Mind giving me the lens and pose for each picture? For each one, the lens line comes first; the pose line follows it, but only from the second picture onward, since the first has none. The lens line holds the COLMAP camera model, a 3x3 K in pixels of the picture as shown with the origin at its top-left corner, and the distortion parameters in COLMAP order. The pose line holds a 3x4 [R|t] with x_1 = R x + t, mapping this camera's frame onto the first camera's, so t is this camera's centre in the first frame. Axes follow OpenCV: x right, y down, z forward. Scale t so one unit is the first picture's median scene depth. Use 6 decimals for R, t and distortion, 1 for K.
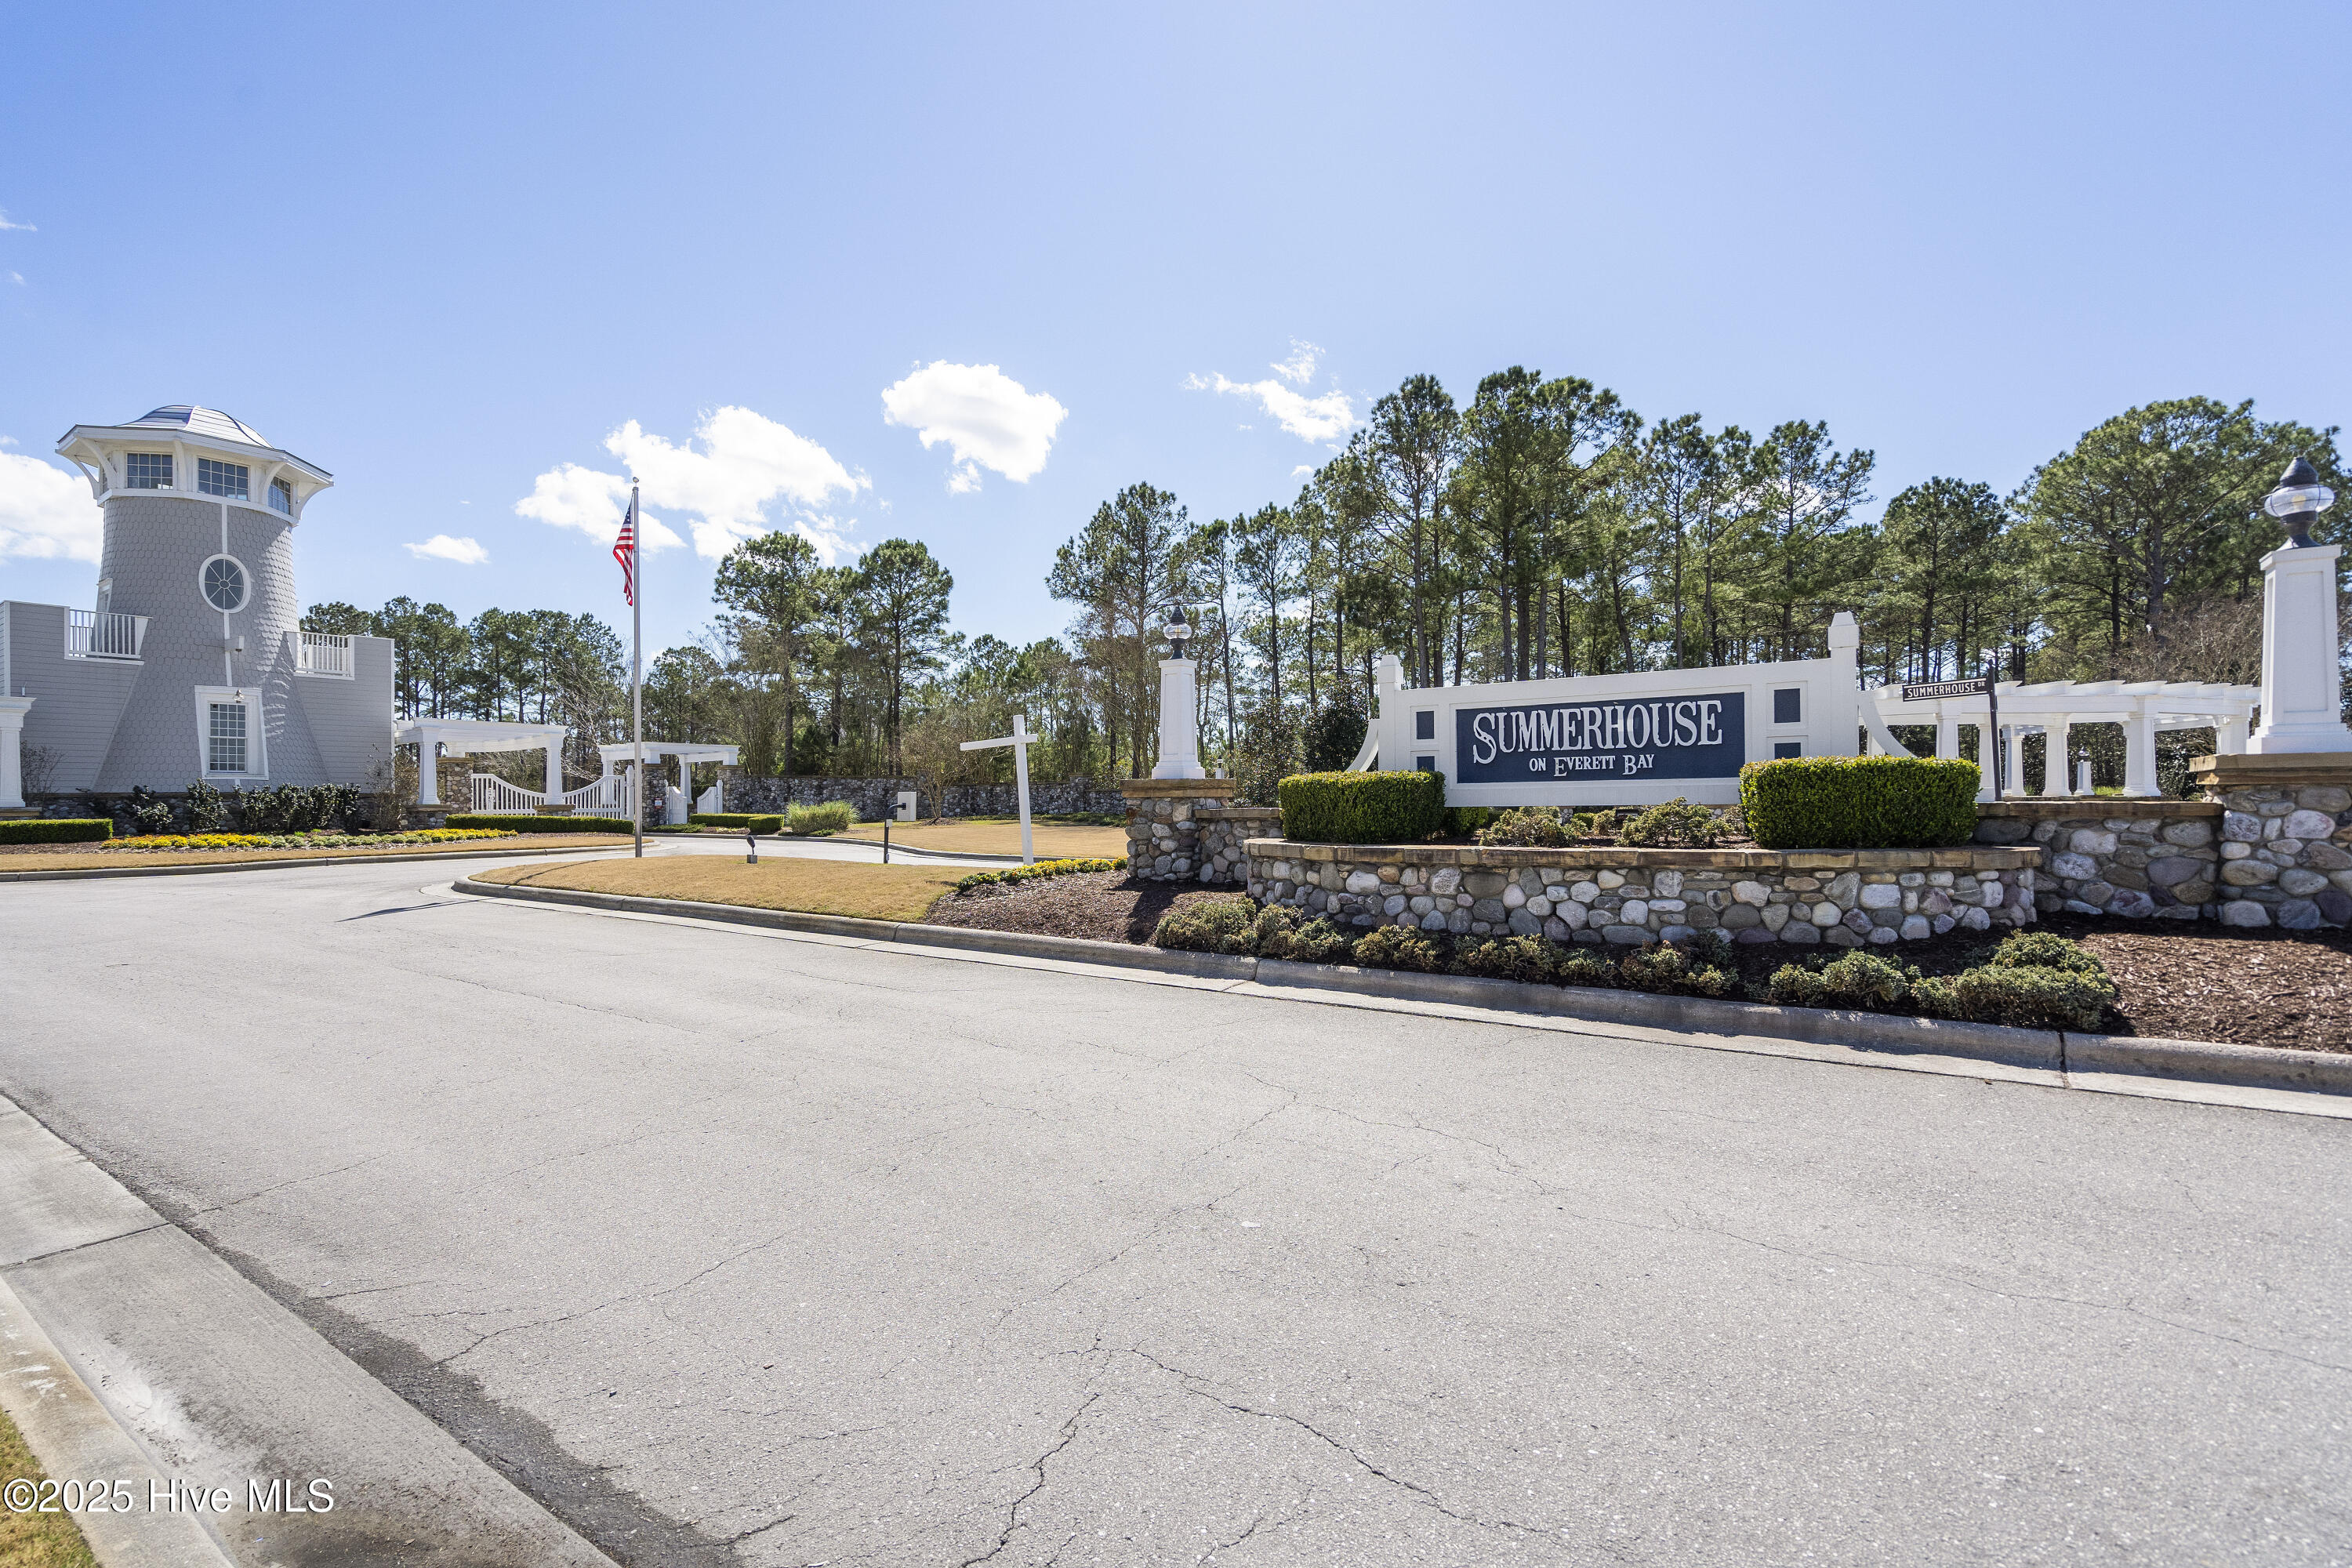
lens RADIAL K [[1095.3, 0, 1175.2], [0, 1095.3, 797.9], [0, 0, 1]] dist [-0.001840, -0.000708]
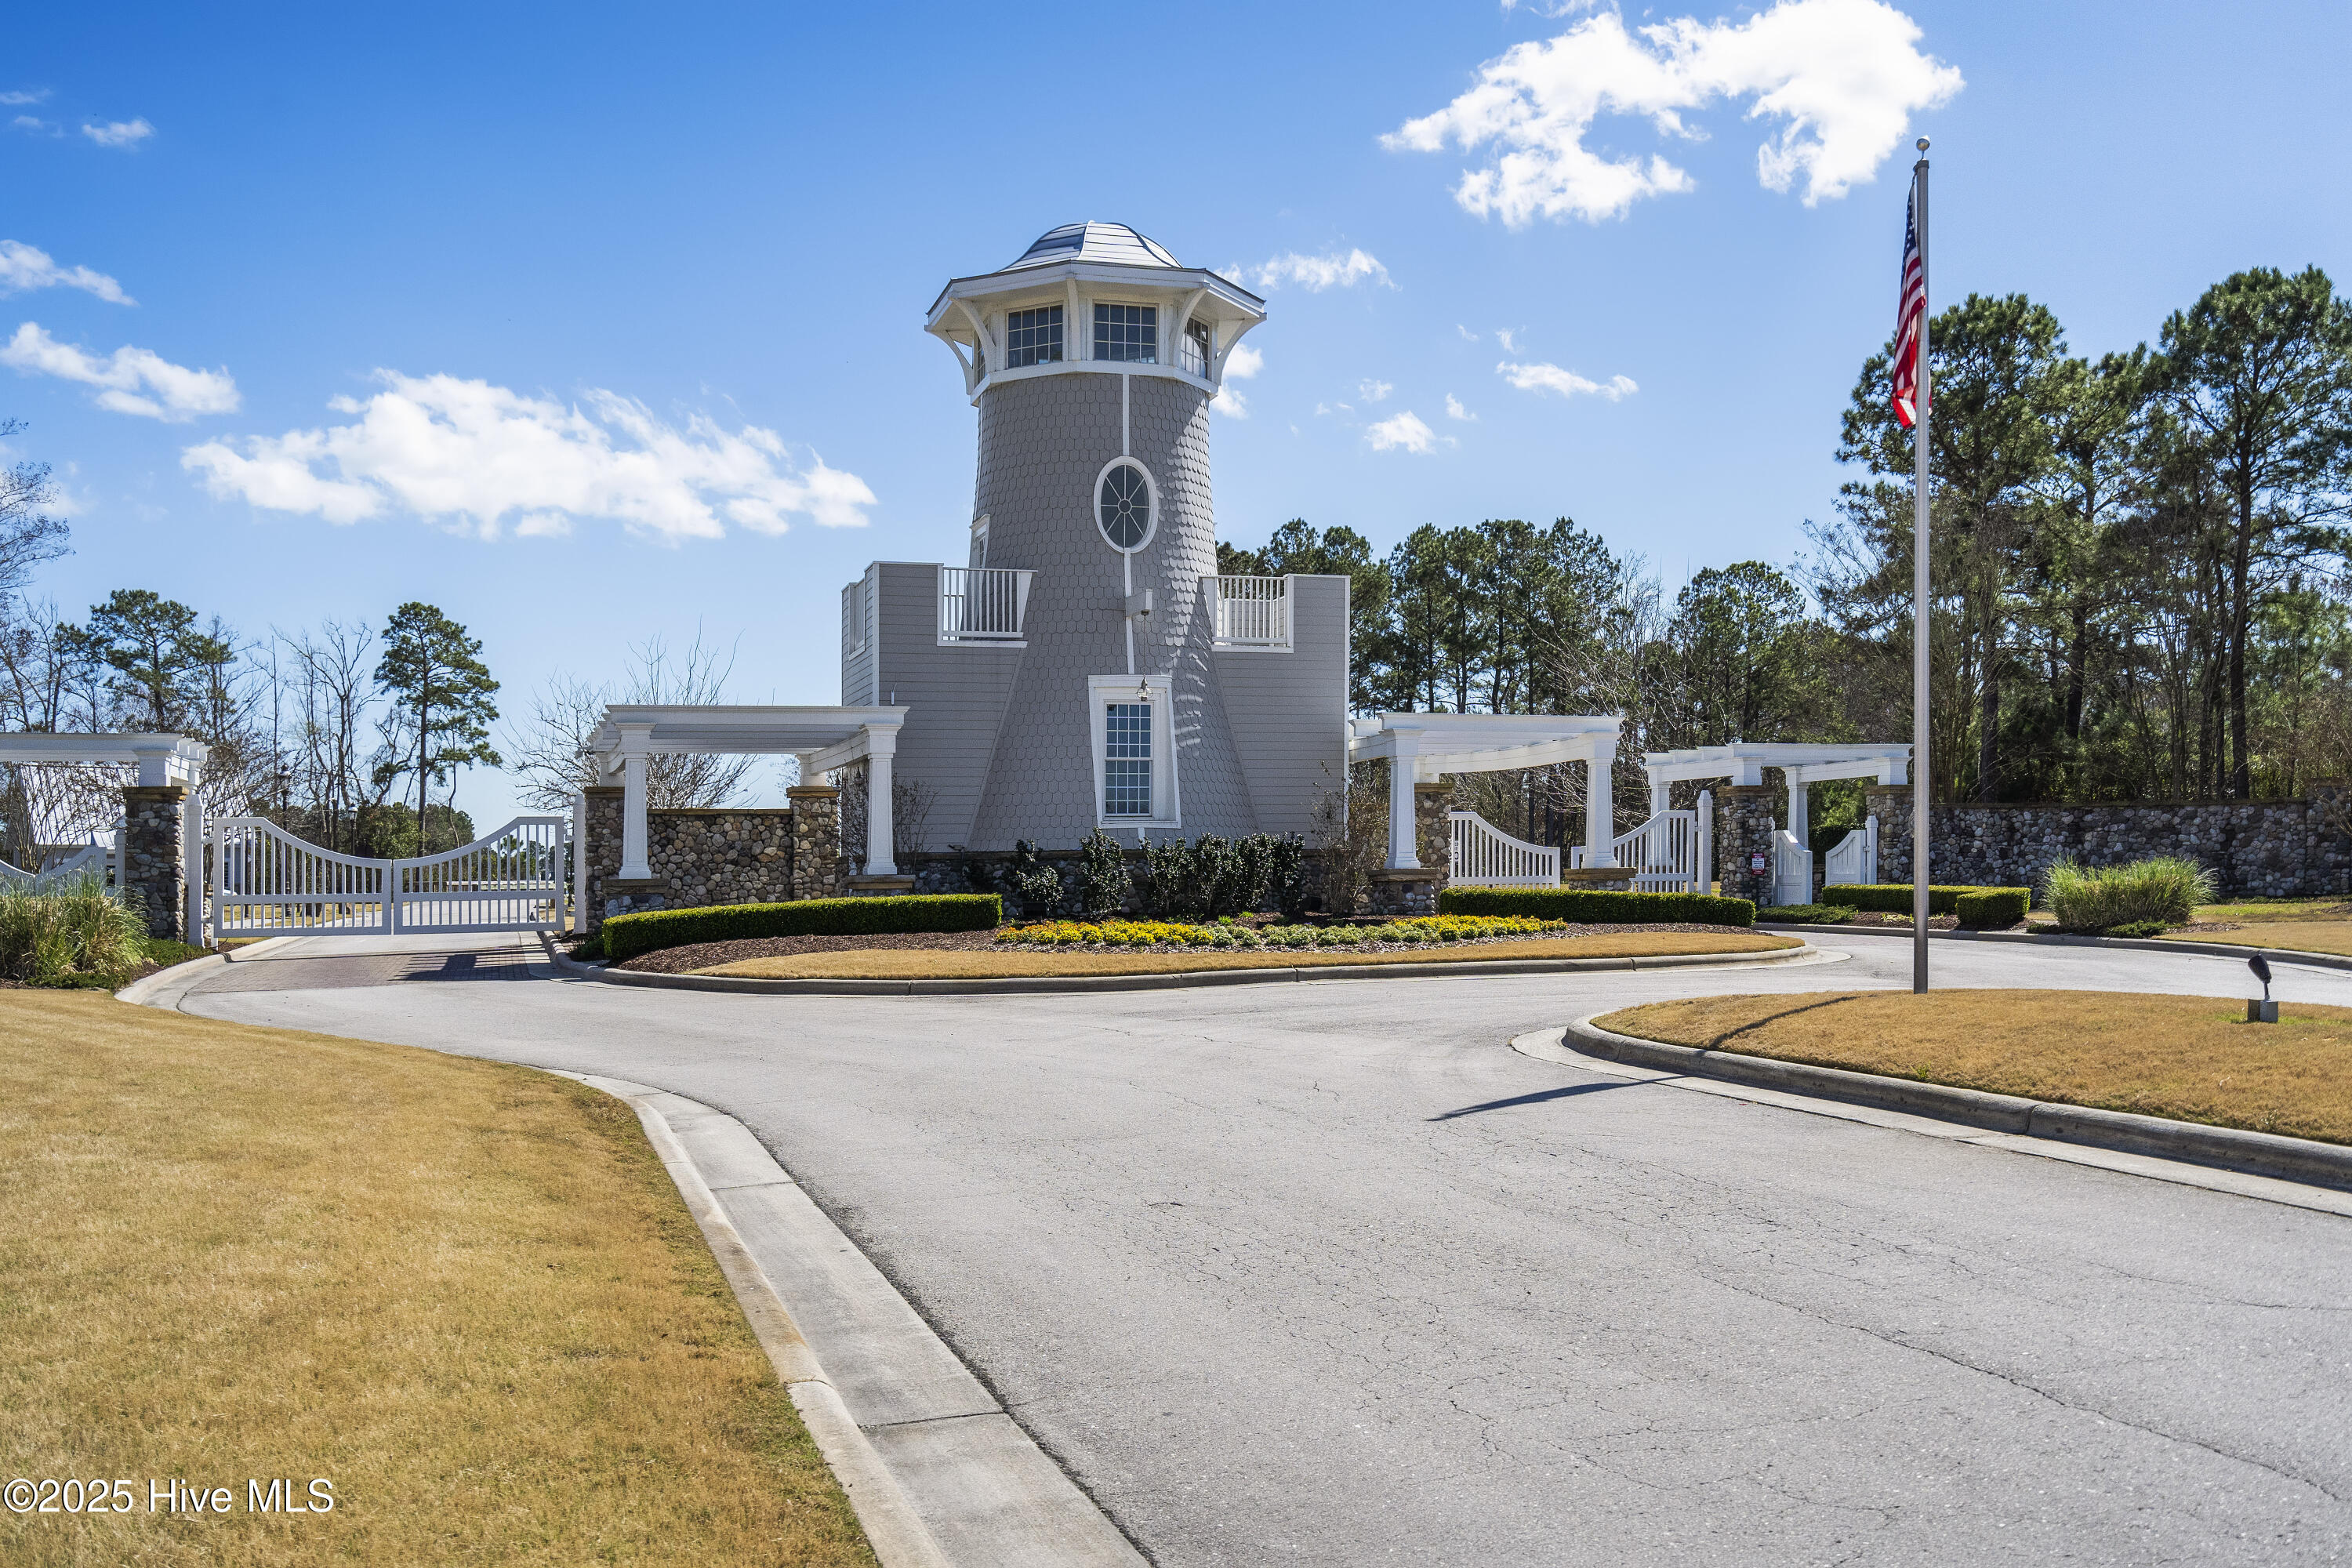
lens RADIAL K [[2139.3, 0, 1176.0], [0, 2139.3, 784.0], [0, 0, 1]] dist [-0.004172, 0.000997]
pose [[0.794056, -0.025912, -0.607293, -0.125842], [0.007505, 0.999433, -0.032830, -0.002335], [0.607799, 0.021511, 0.793800, 0.075914]]
